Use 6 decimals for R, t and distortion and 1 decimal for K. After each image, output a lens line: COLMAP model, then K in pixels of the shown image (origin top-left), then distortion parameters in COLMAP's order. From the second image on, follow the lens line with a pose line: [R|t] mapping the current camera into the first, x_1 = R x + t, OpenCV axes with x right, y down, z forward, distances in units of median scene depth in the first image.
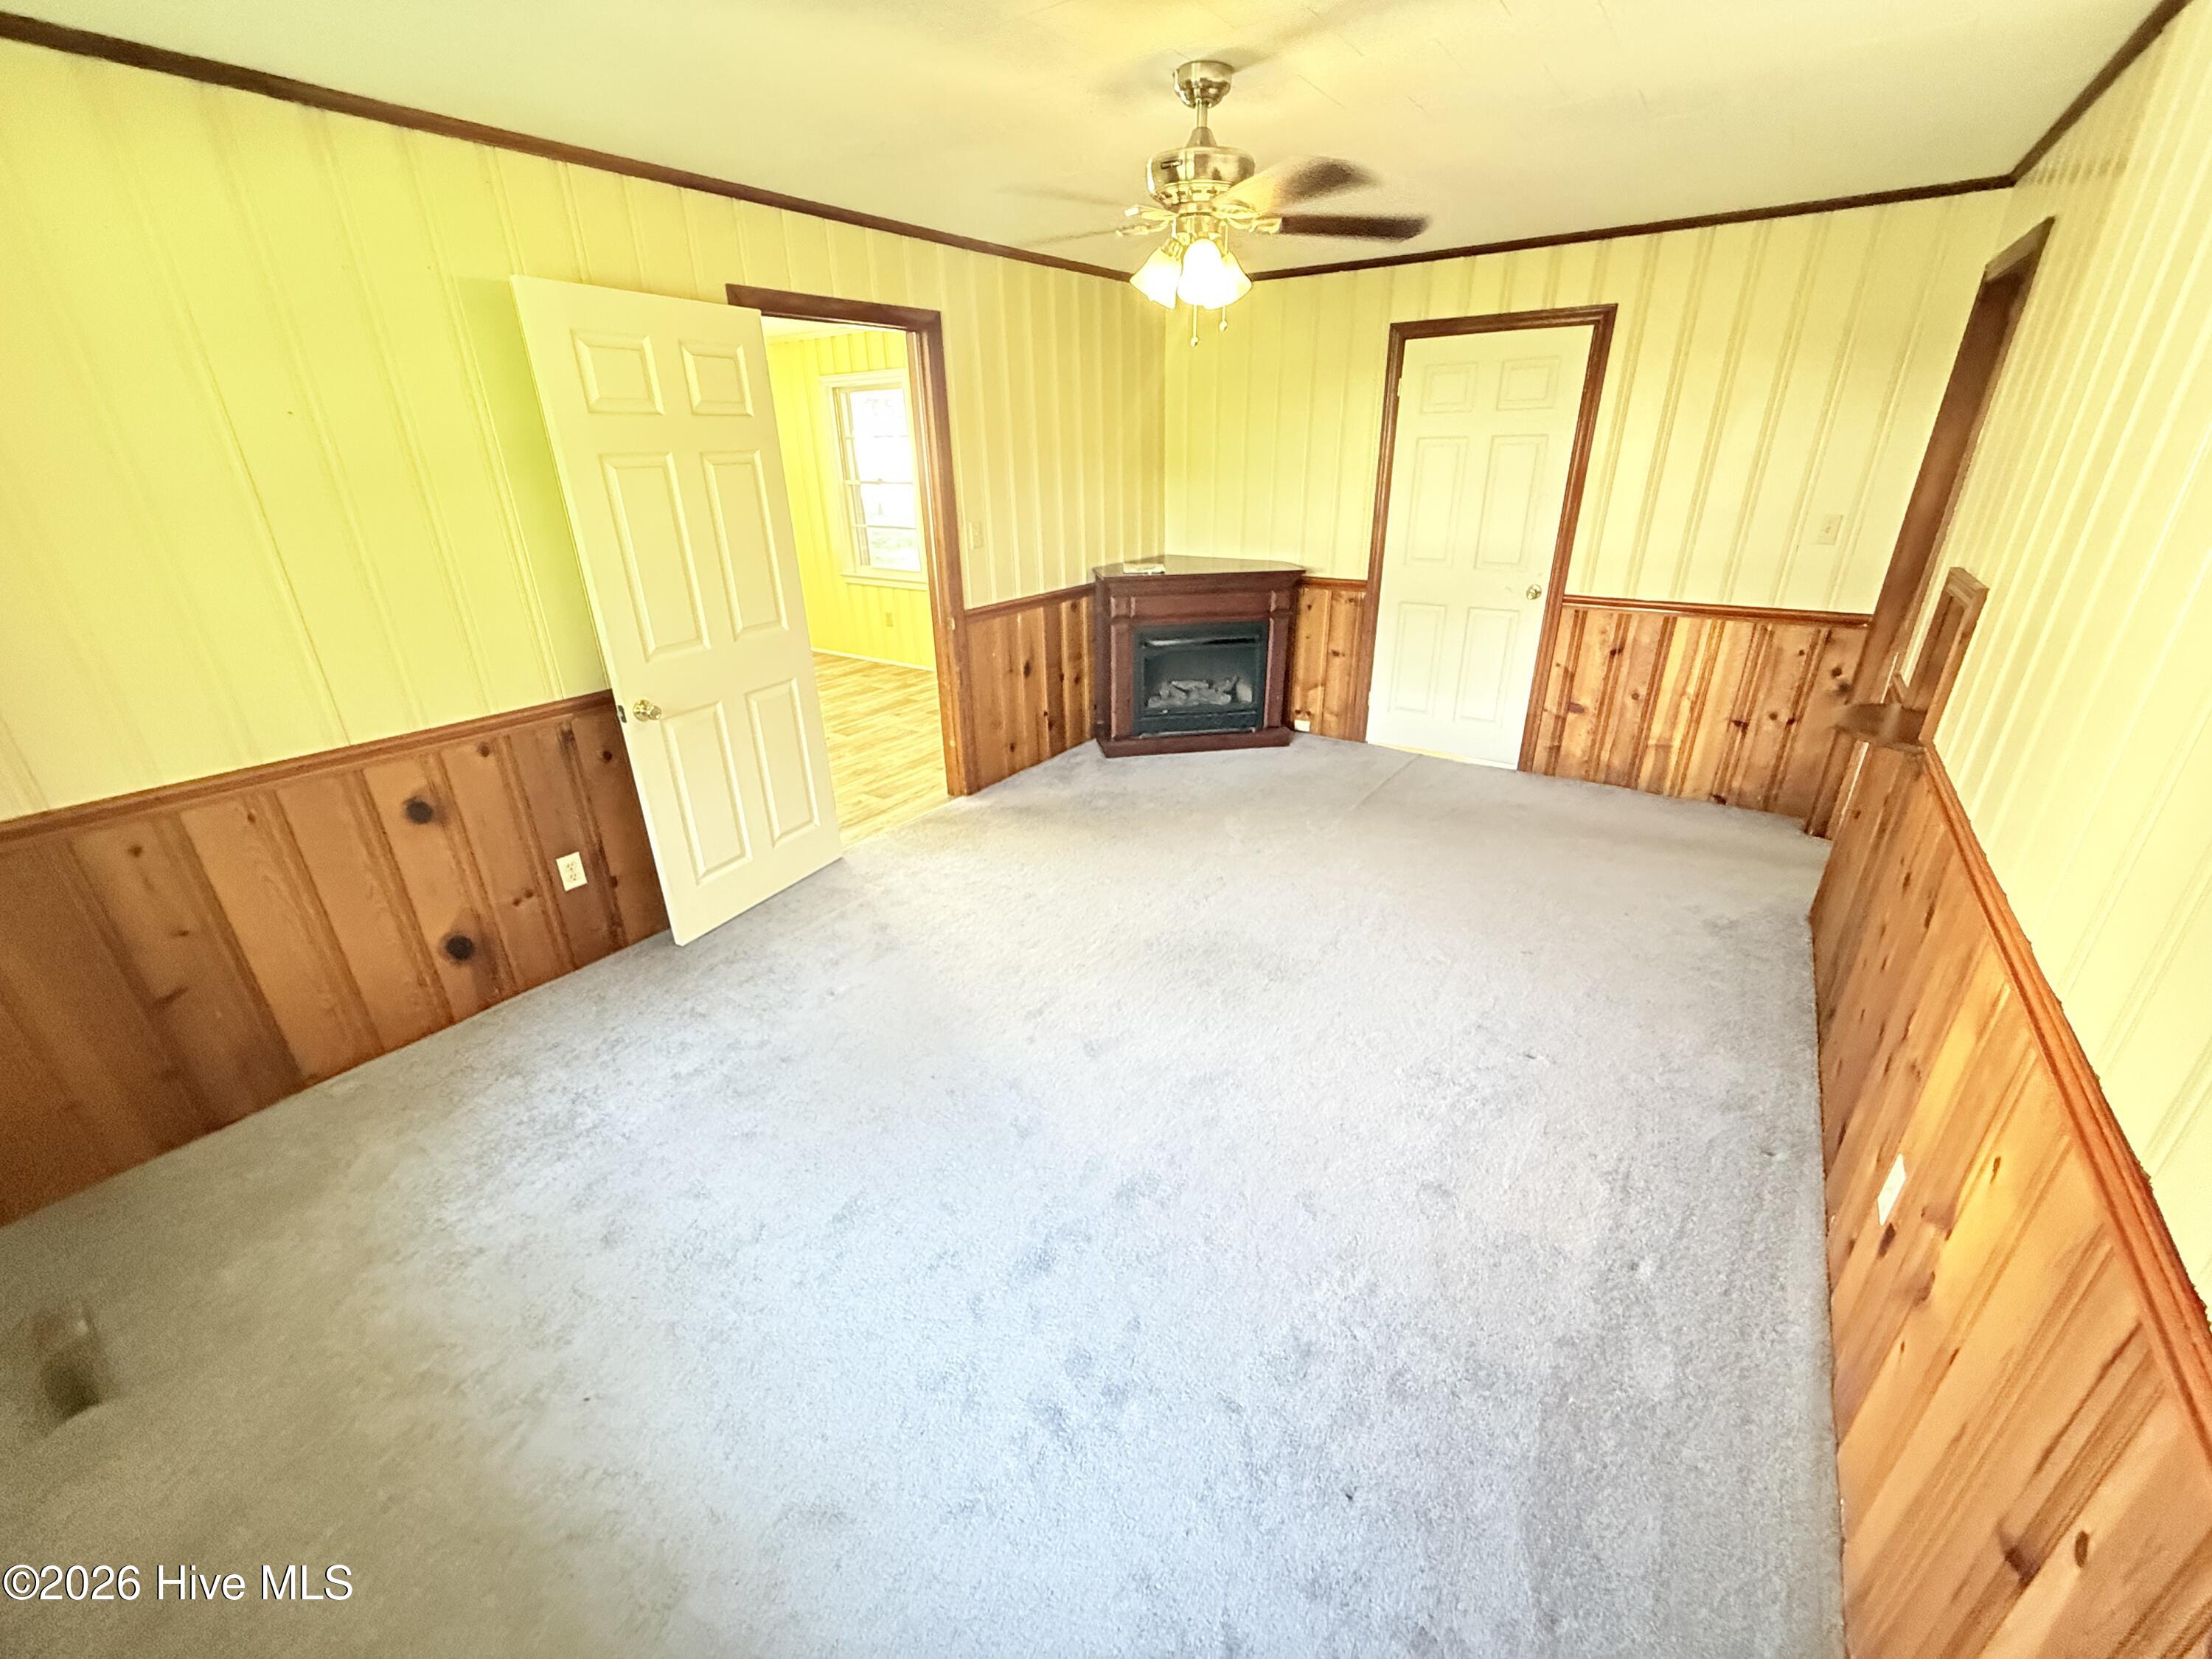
lens RADIAL K [[894.7, 0, 1106.0], [0, 894.7, 829.5], [0, 0, 1]] dist [-0.000888, -0.000121]
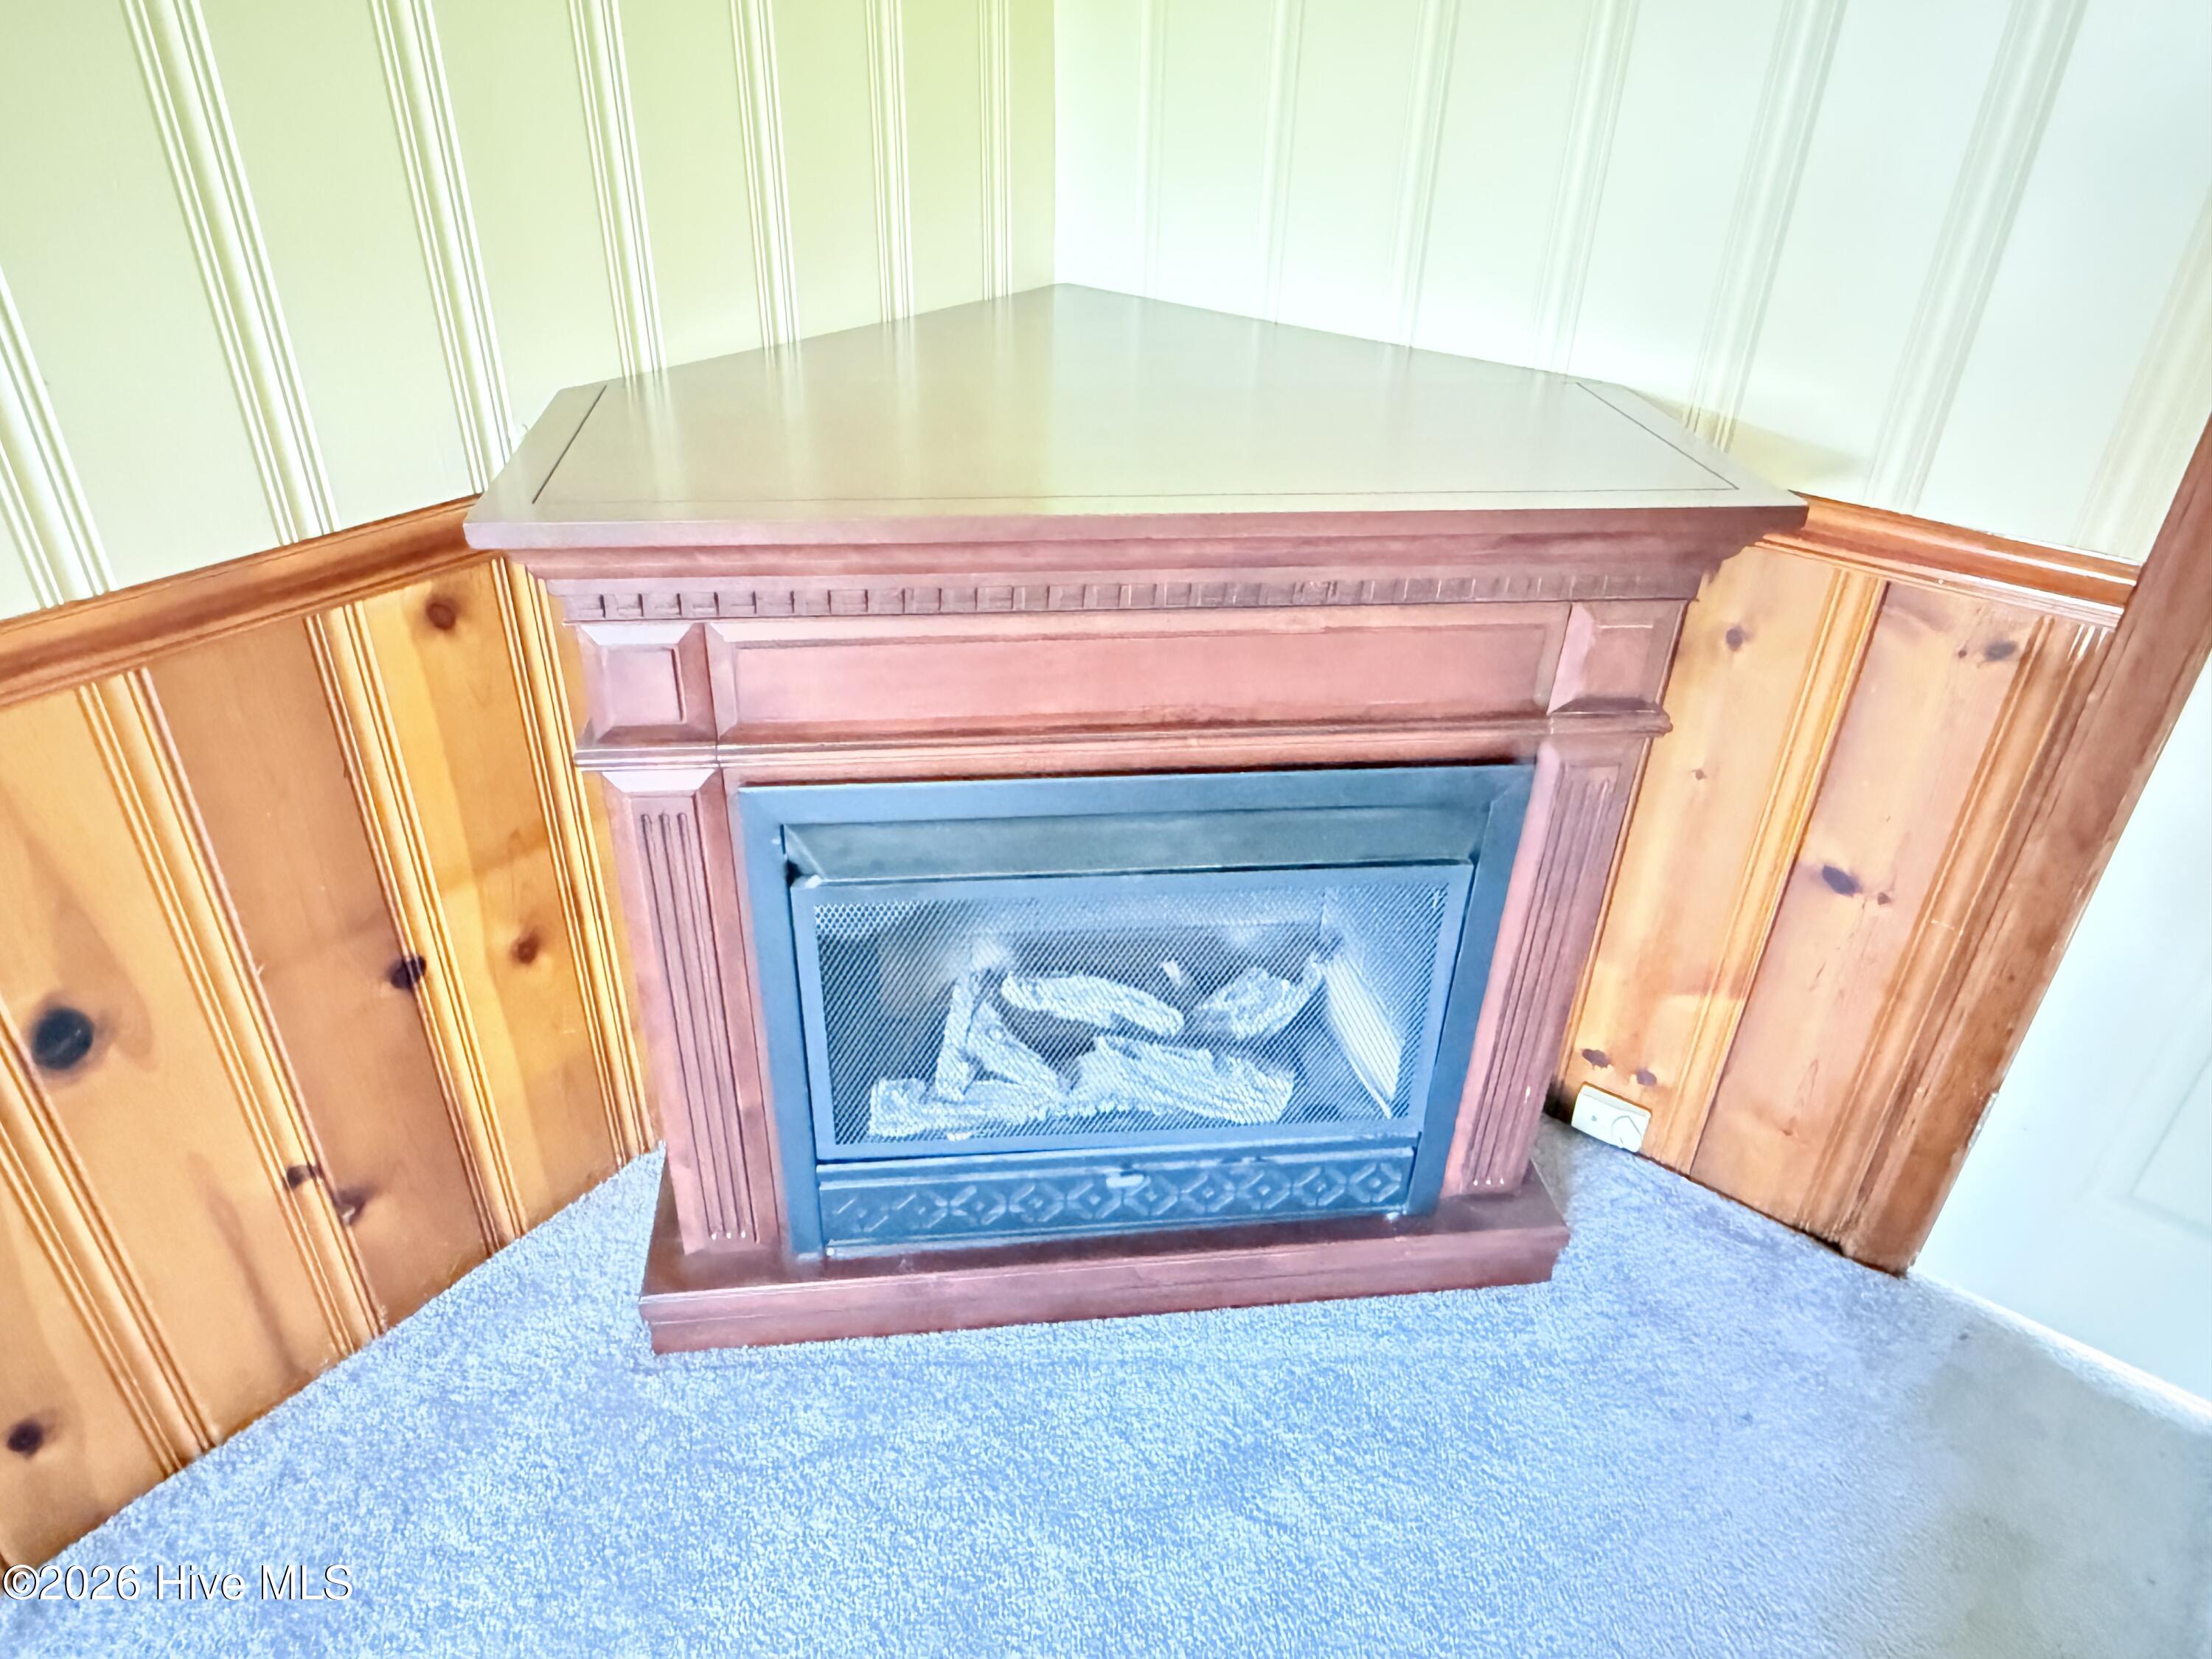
lens RADIAL K [[1402.0, 0, 1106.0], [0, 1402.0, 829.5], [0, 0, 1]] dist [0.000264, 0.000227]
pose [[0.998662, 0.048741, -0.017257, 0.101732], [-0.045423, 0.986465, 0.157557, -0.250731], [0.024703, -0.156563, 0.987359, 0.700325]]
